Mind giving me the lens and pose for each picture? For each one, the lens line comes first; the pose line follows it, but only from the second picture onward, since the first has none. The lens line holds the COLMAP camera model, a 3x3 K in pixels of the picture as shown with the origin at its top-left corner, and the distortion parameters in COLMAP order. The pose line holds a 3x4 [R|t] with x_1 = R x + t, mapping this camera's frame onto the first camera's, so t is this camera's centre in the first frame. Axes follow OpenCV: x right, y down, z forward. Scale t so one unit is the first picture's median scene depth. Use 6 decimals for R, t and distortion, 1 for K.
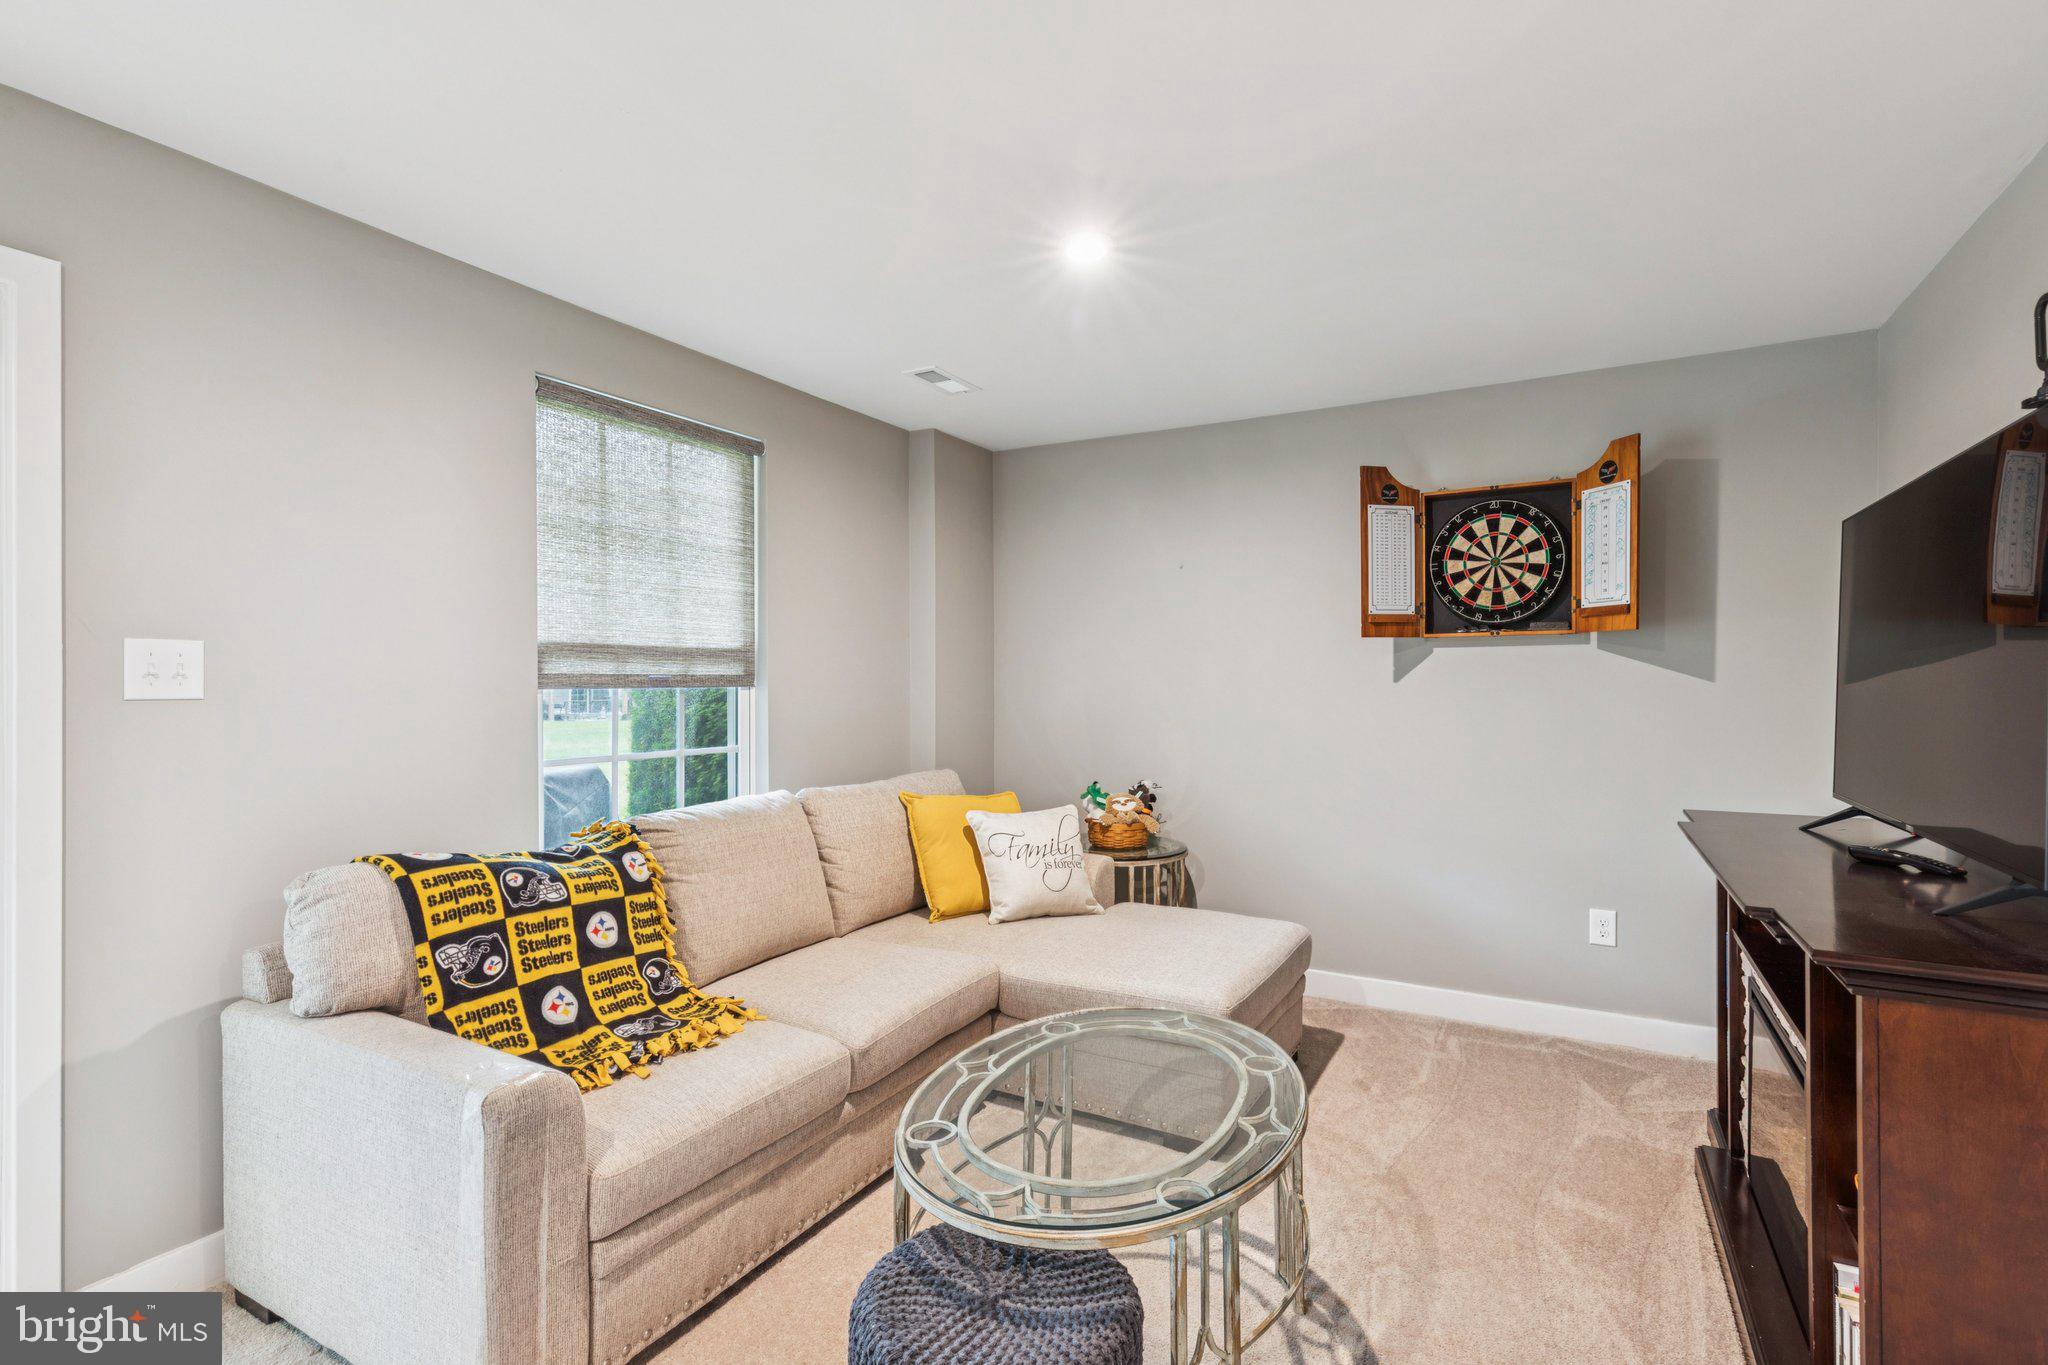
lens RADIAL K [[932.6, 0, 1031.9], [0, 932.6, 685.5], [0, 0, 1]] dist [0.003109, -0.001195]
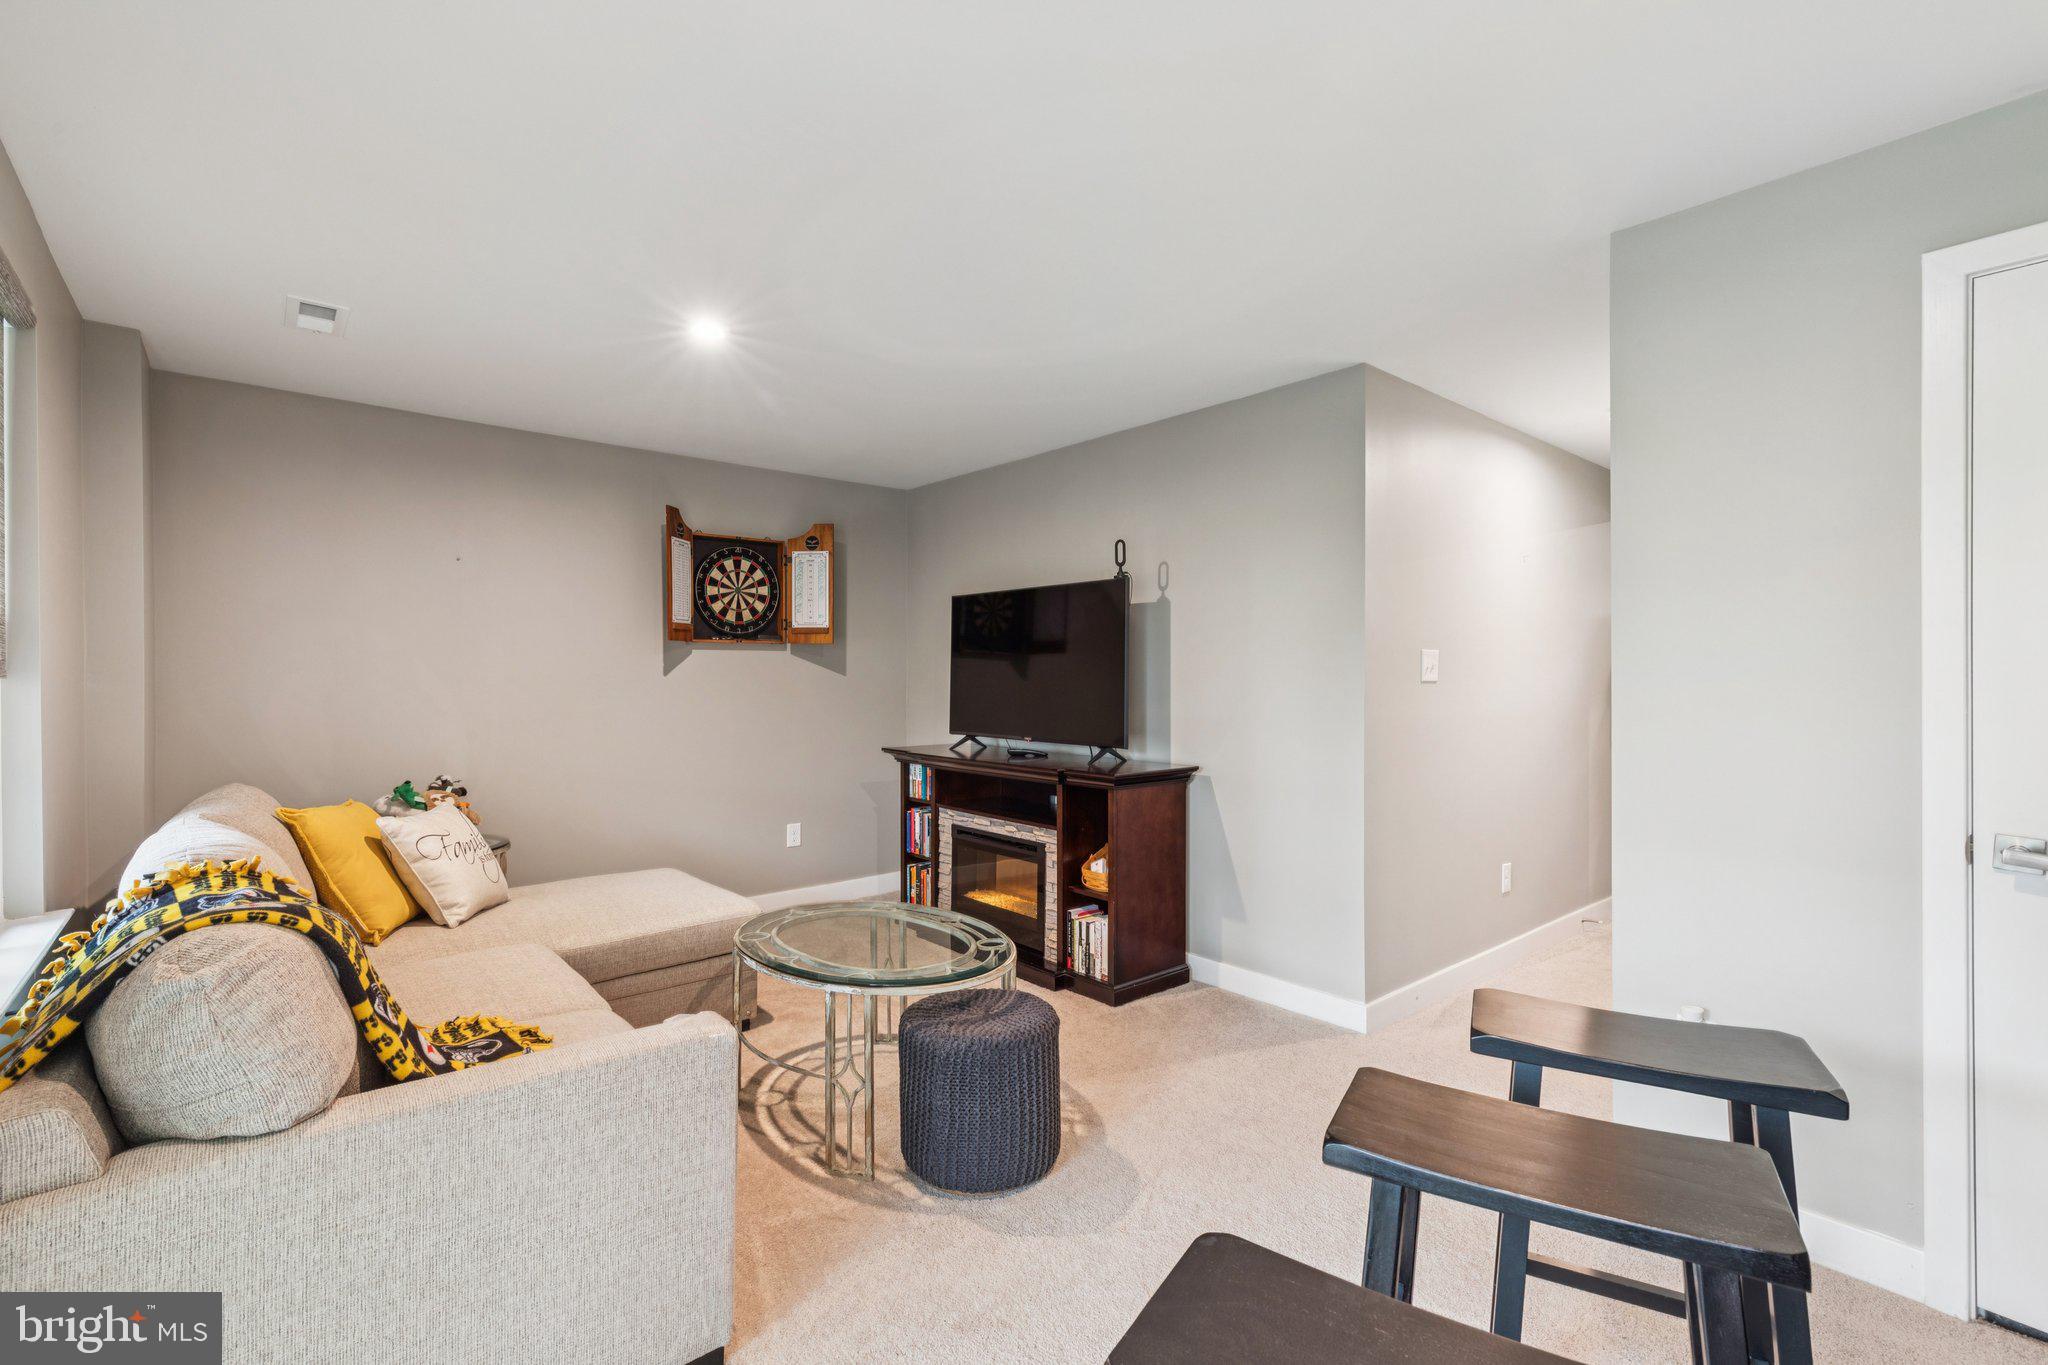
lens RADIAL K [[932.6, 0, 1018.1], [0, 932.6, 689.9], [0, 0, 1]] dist [0.003109, -0.001195]
pose [[0.342516, -0.011414, 0.939443, -0.688504], [0.007876, 0.999926, 0.009278, 0.008070], [-0.939479, 0.004222, 0.342580, 0.119564]]
